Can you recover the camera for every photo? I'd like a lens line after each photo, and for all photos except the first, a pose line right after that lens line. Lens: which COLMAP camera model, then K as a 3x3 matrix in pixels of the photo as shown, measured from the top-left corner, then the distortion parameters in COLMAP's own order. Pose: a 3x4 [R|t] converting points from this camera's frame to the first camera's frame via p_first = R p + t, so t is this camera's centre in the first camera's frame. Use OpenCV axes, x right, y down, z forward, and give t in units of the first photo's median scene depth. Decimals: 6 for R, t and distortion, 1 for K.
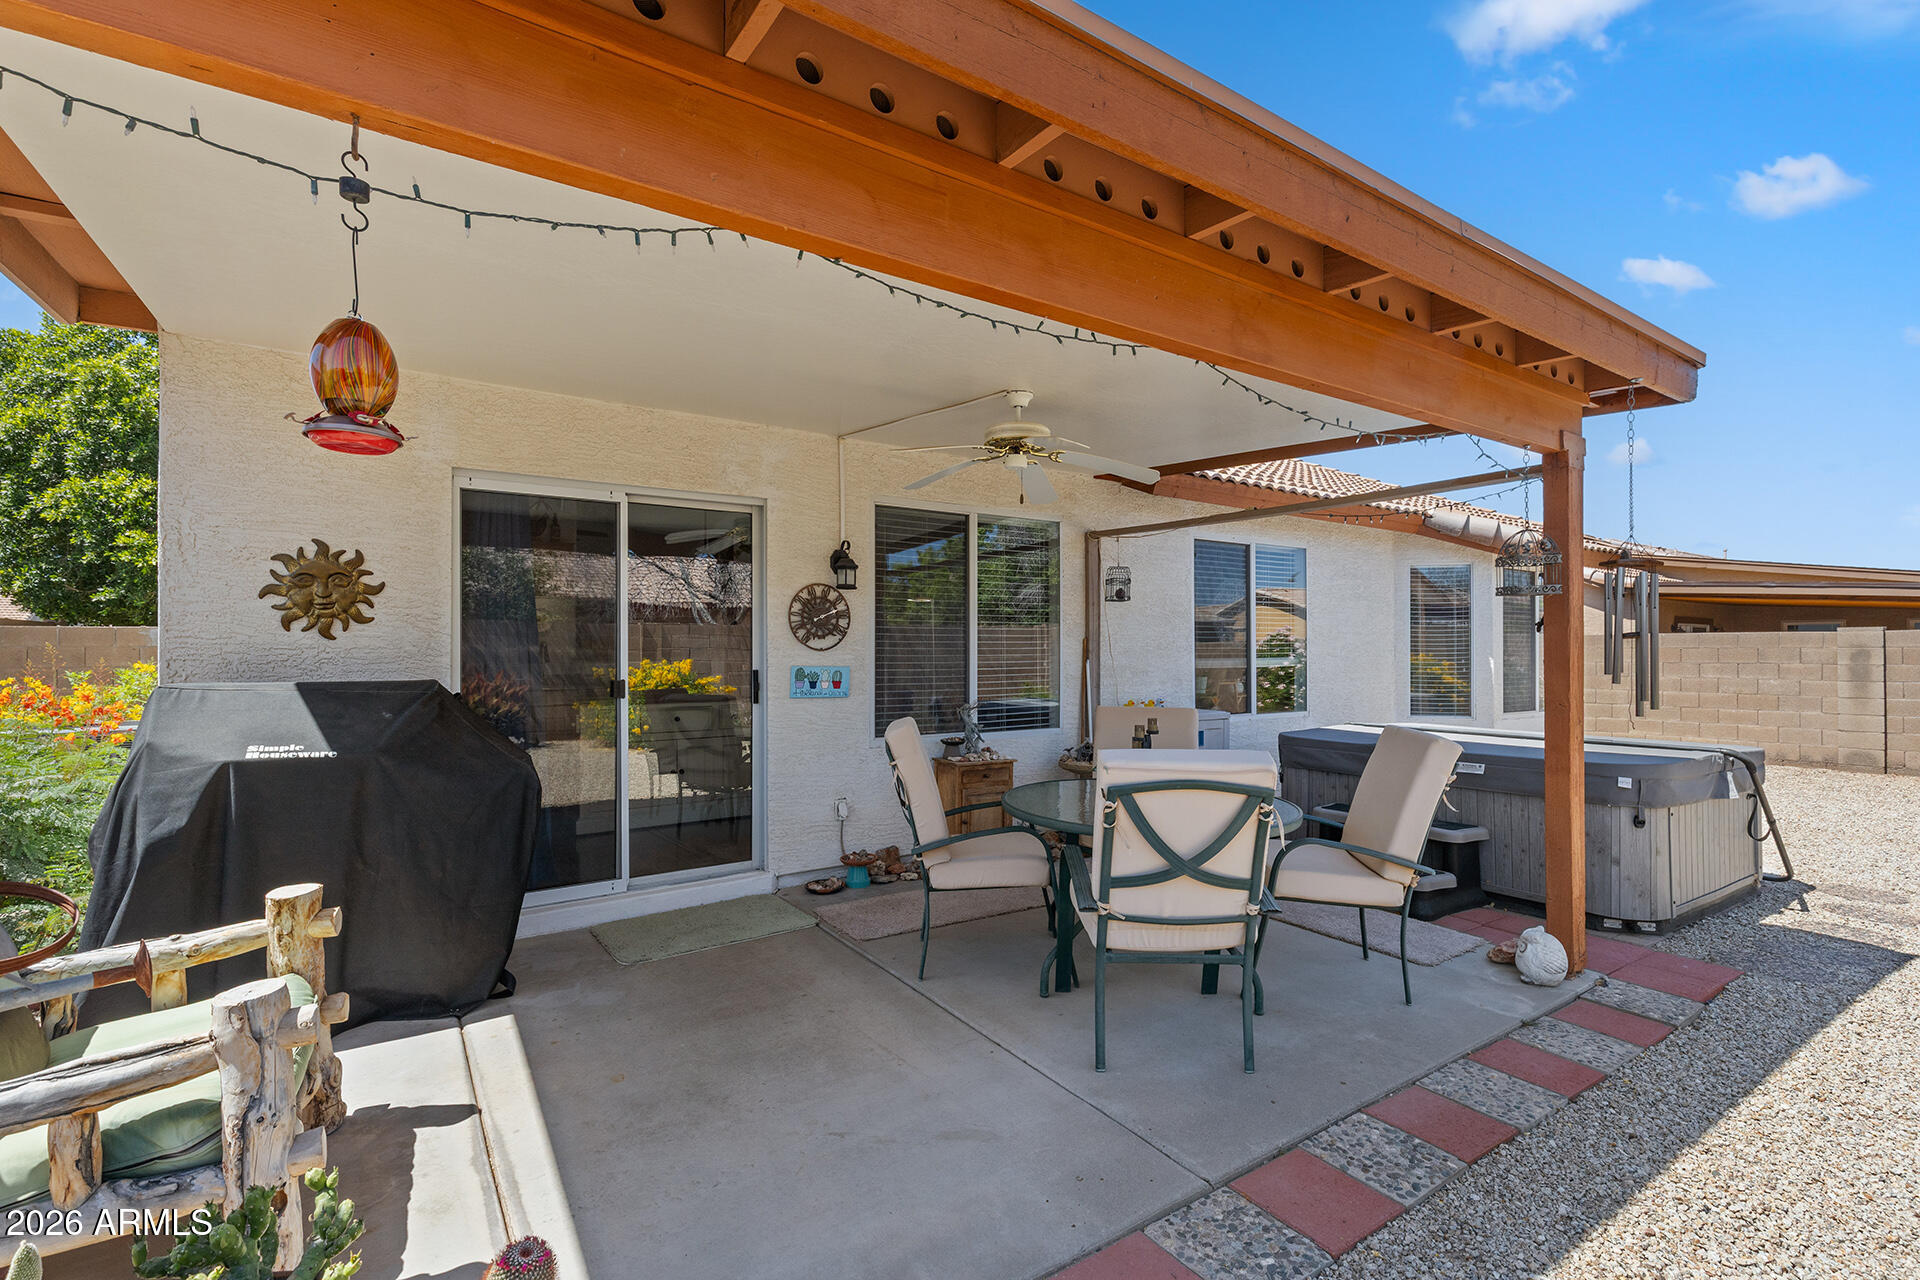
lens RADIAL K [[842.7, 0, 952.5], [0, 842.7, 641.5], [0, 0, 1]] dist [0.001977, -0.000239]
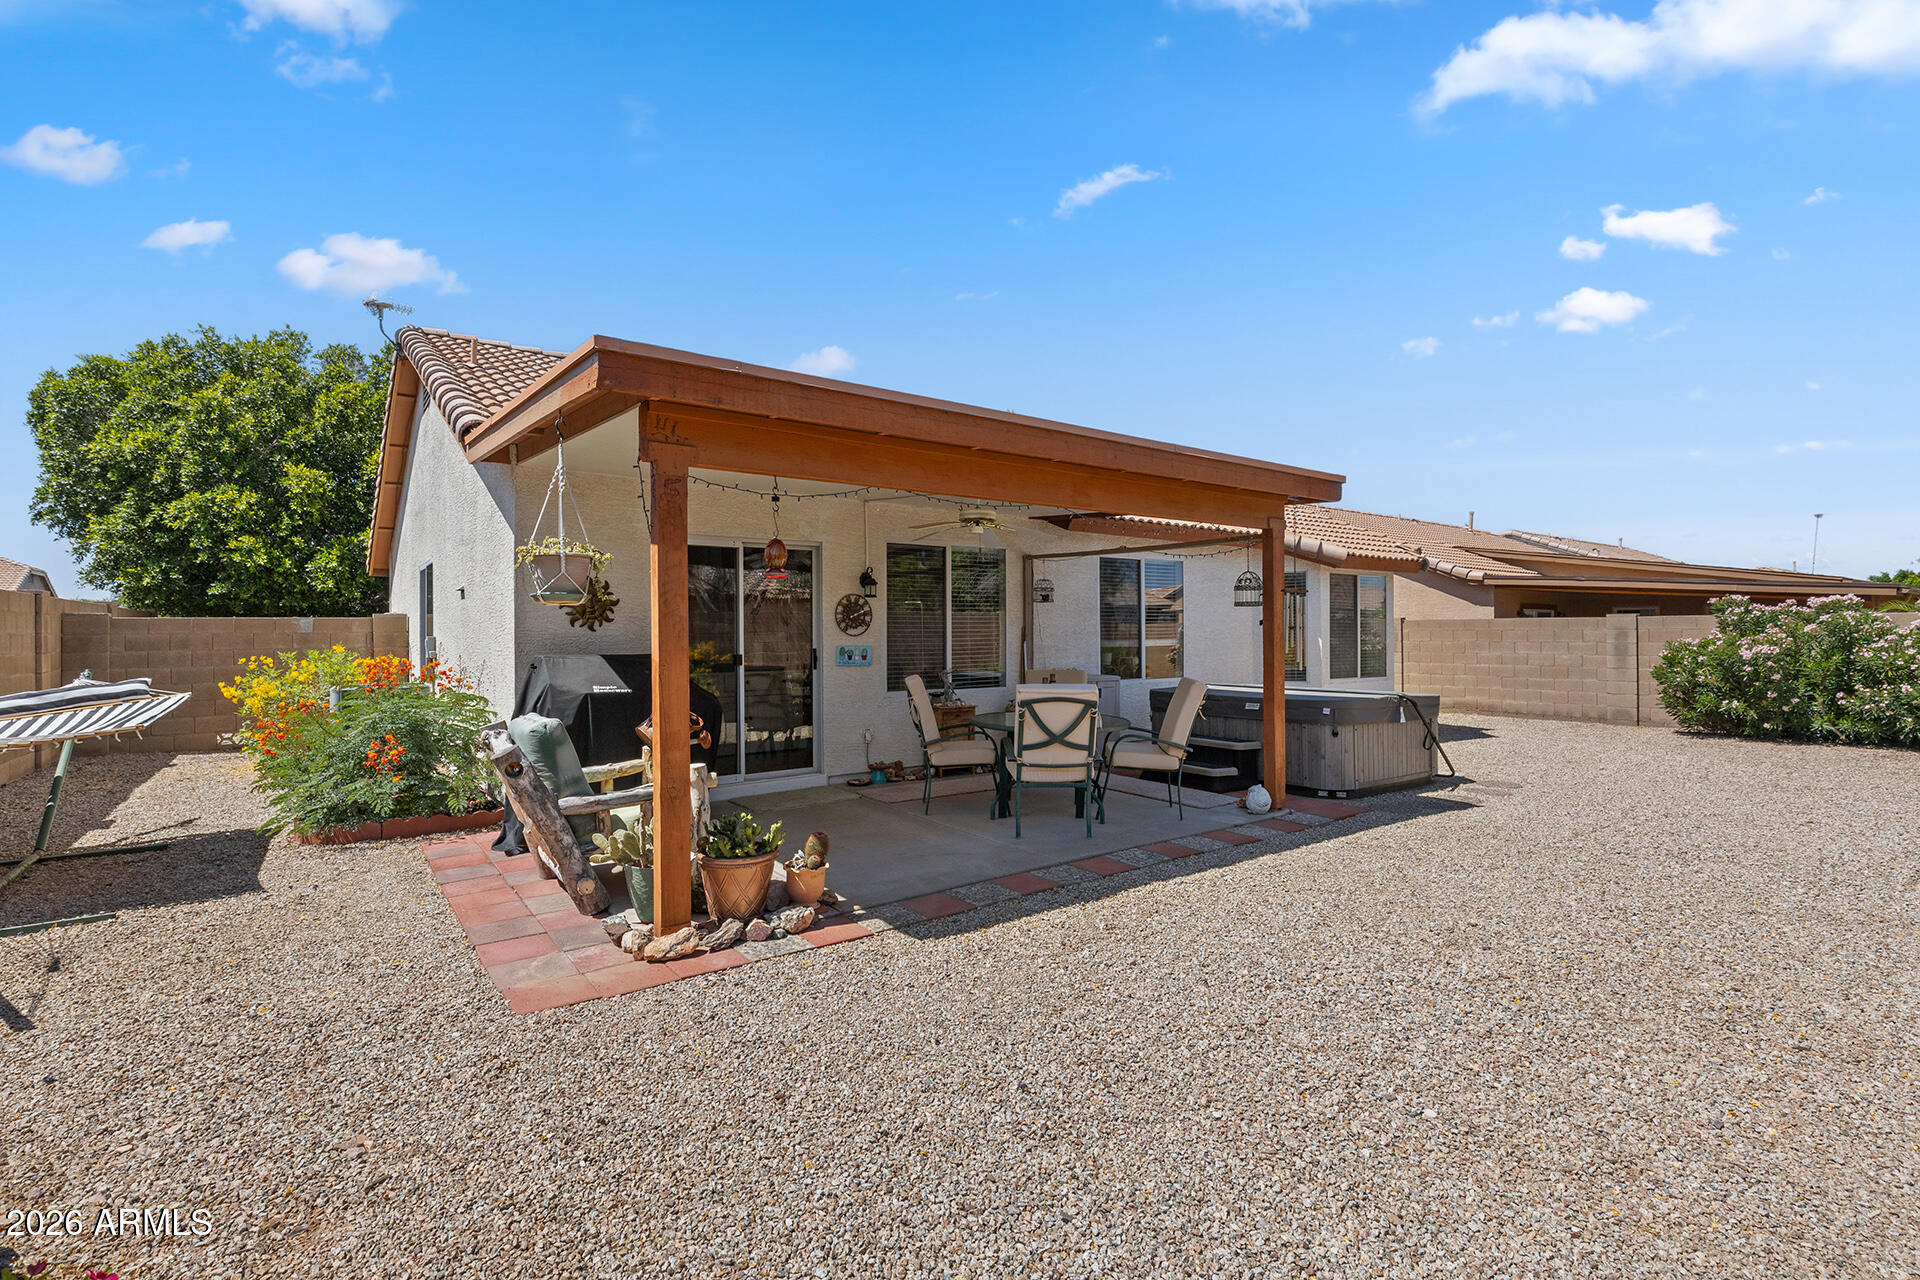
lens RADIAL K [[968.0, 0, 952.4], [0, 968.0, 631.1], [0, 0, 1]] dist [-0.001660, 0.000069]
pose [[0.998663, -0.002808, 0.051608, -0.066114], [0.002217, 0.999931, 0.011522, -0.019211], [-0.051637, -0.011392, 0.998601, -0.834616]]
